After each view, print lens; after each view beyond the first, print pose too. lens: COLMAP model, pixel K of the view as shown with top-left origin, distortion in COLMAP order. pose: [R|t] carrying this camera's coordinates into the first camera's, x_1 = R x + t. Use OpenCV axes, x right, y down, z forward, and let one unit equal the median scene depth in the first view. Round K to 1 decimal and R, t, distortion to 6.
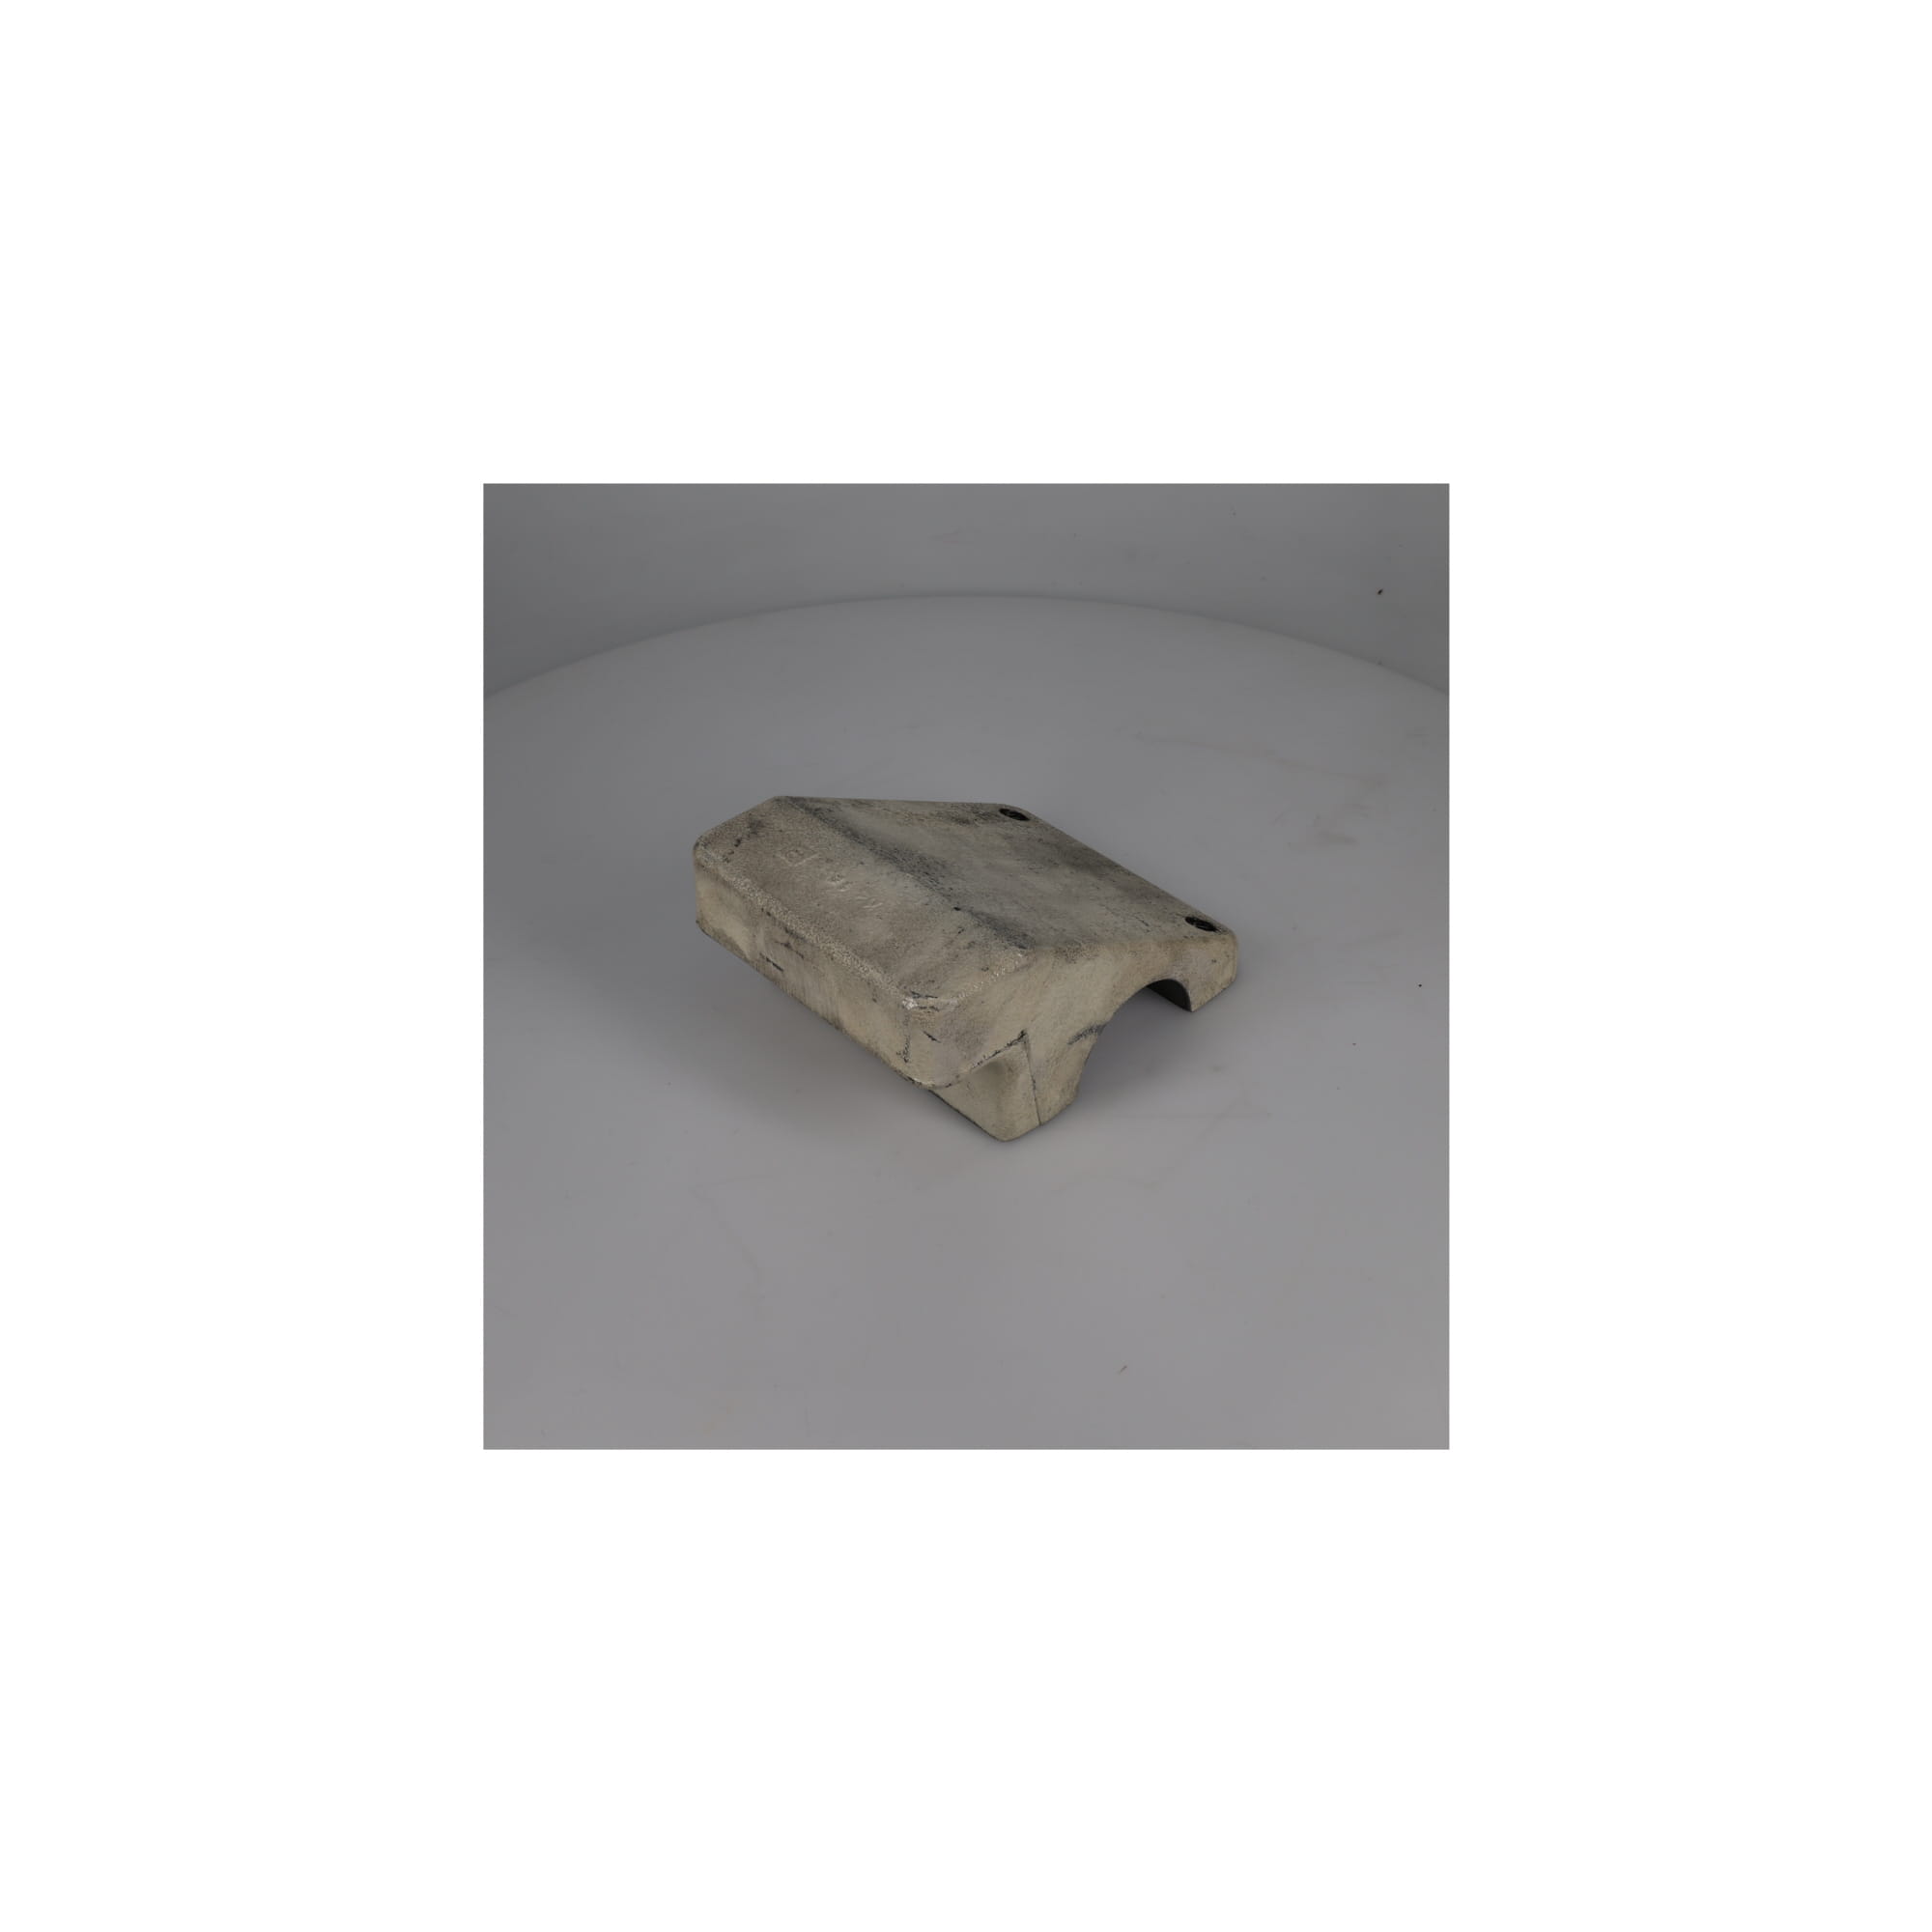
lens RADIAL K [[1711.8, 0, 973.8], [0, 1711.8, 961.3], [0, 0, 1]] dist [0.096217, 0.000570]
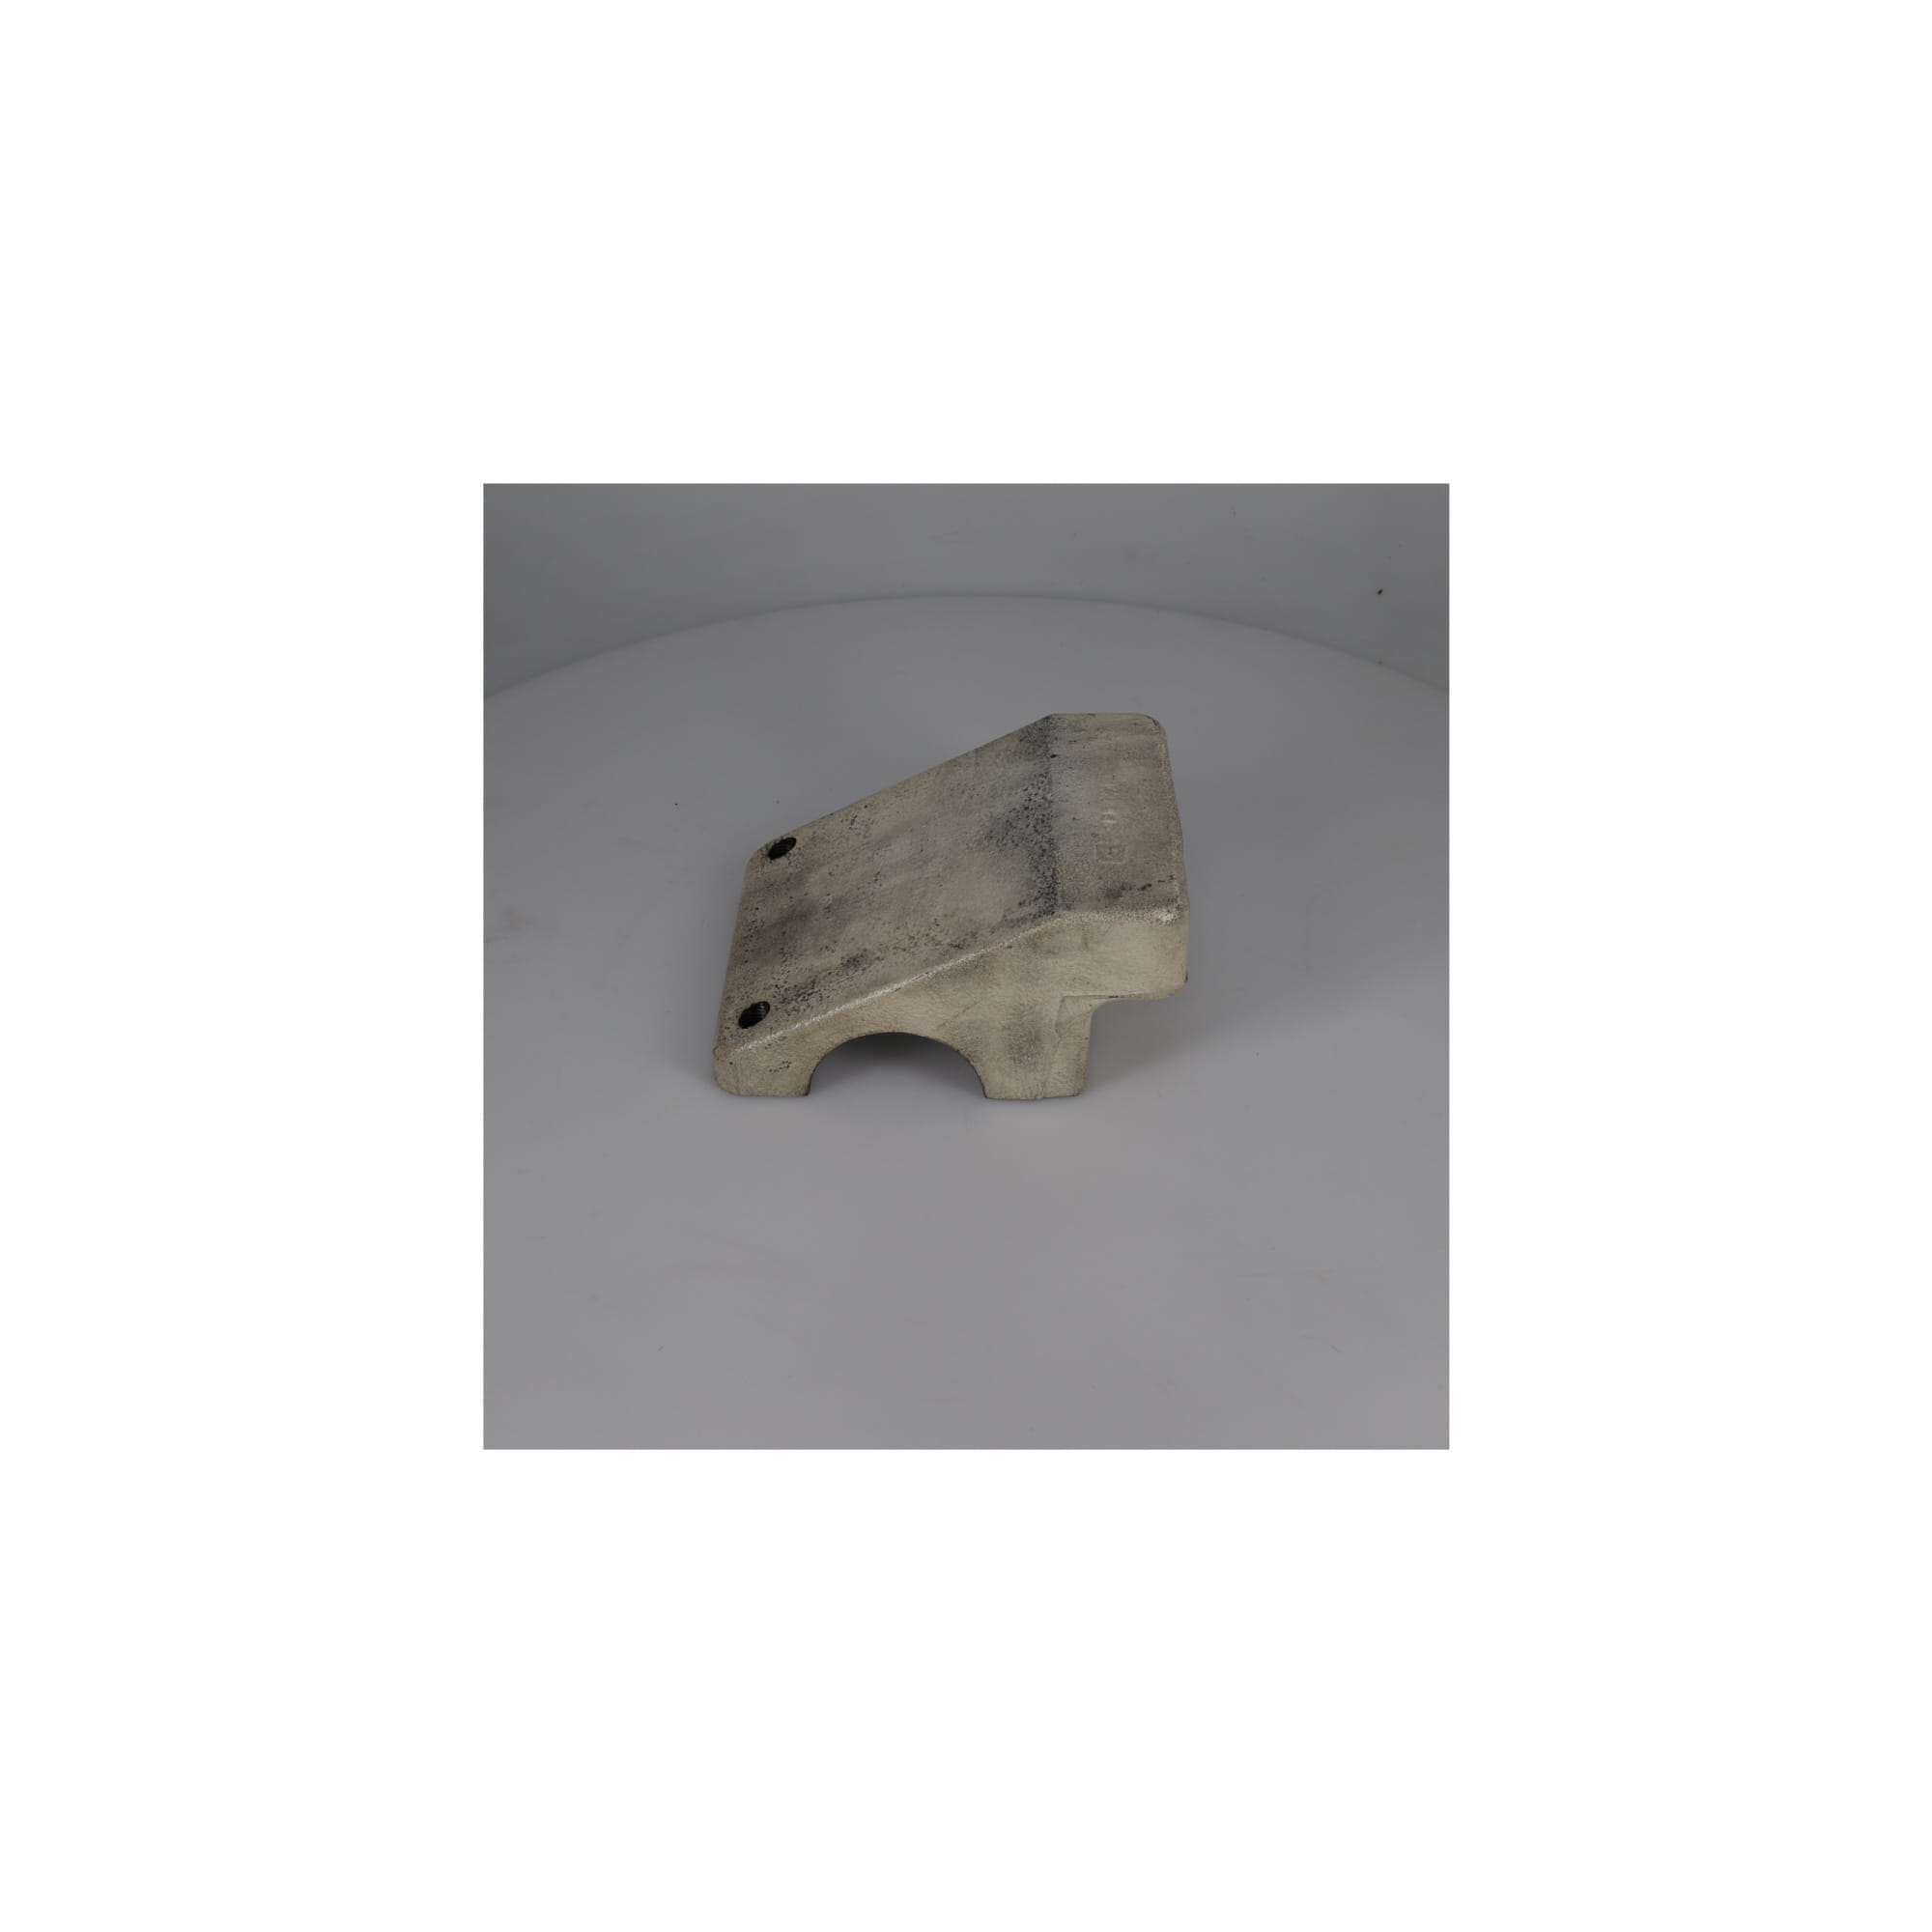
lens RADIAL K [[1711.8, 0, 970.2], [0, 1711.8, 967.6], [0, 0, 1]] dist [0.096217, 0.000570]
pose [[-0.709728, -0.445549, 0.545685, -0.632834], [0.464849, 0.285841, 0.837980, -0.939104], [-0.529340, 0.848399, 0.004244, 1.122011]]
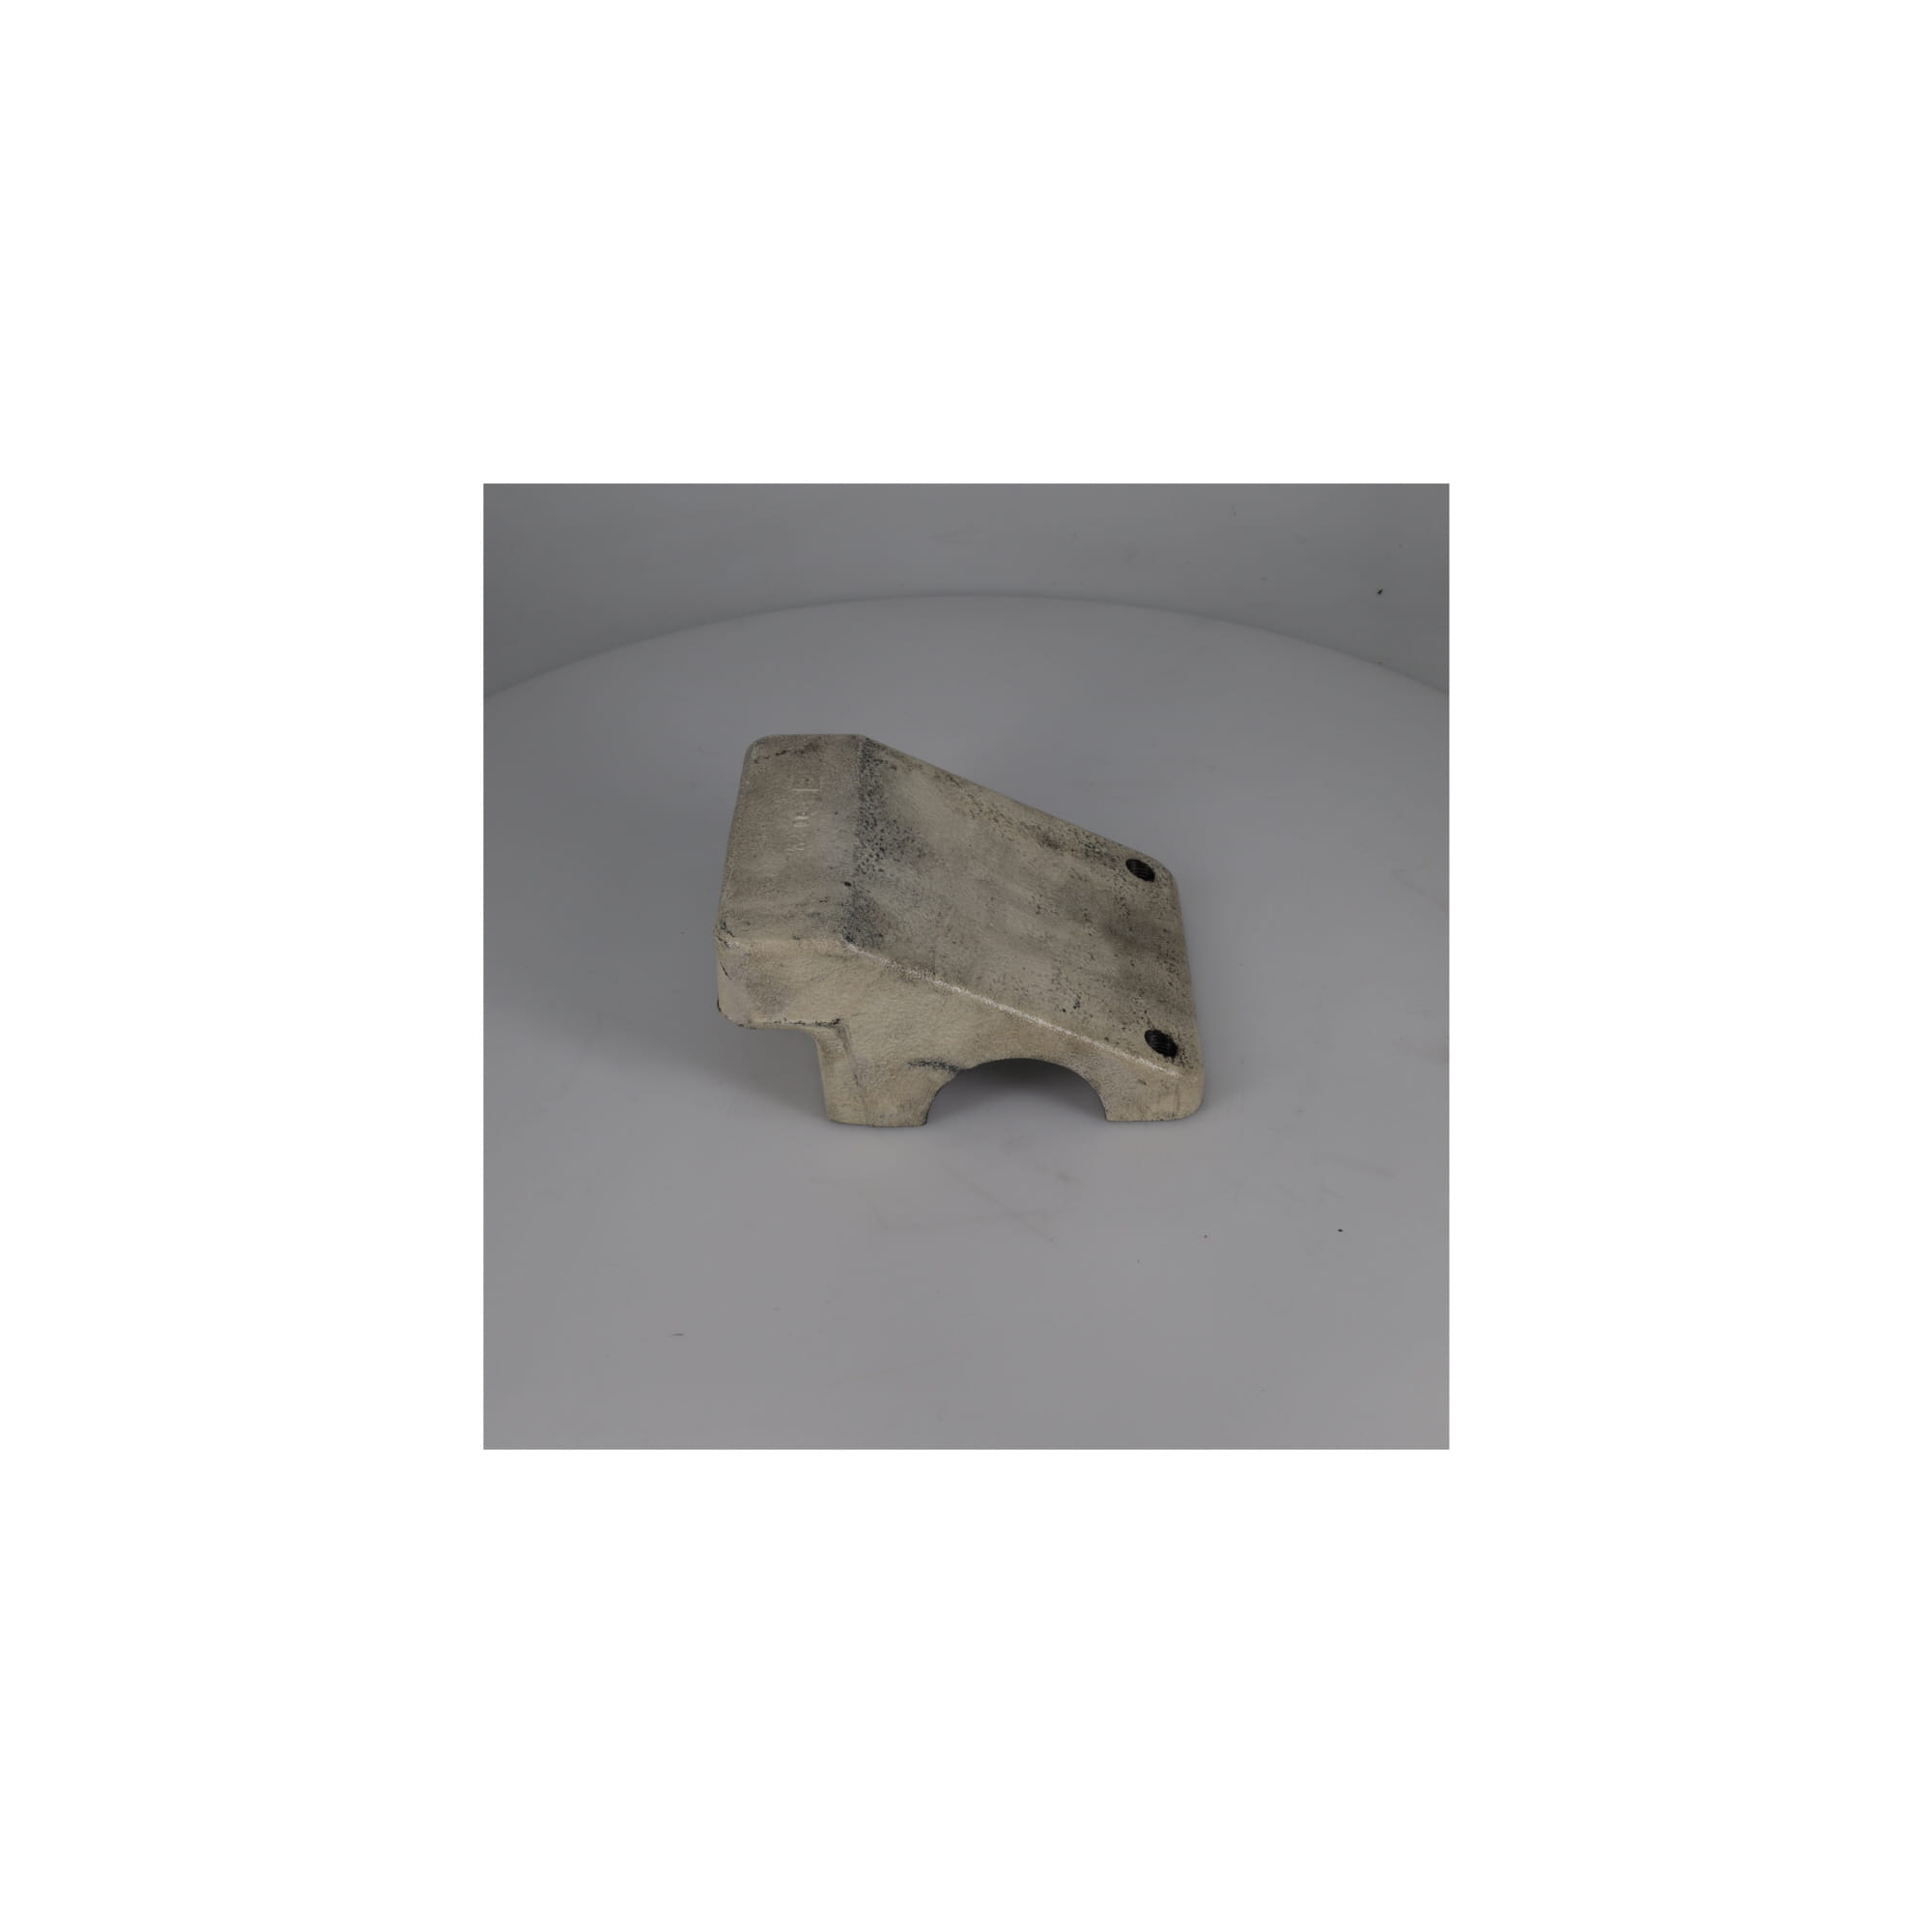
lens RADIAL K [[1711.8, 0, 963.8], [0, 1711.8, 971.7], [0, 0, 1]] dist [0.096217, 0.000570]
pose [[0.717152, 0.448484, -0.533438, 0.595879], [-0.441561, 0.884590, 0.150080, -0.164900], [0.539182, 0.127915, 0.832418, 0.193311]]
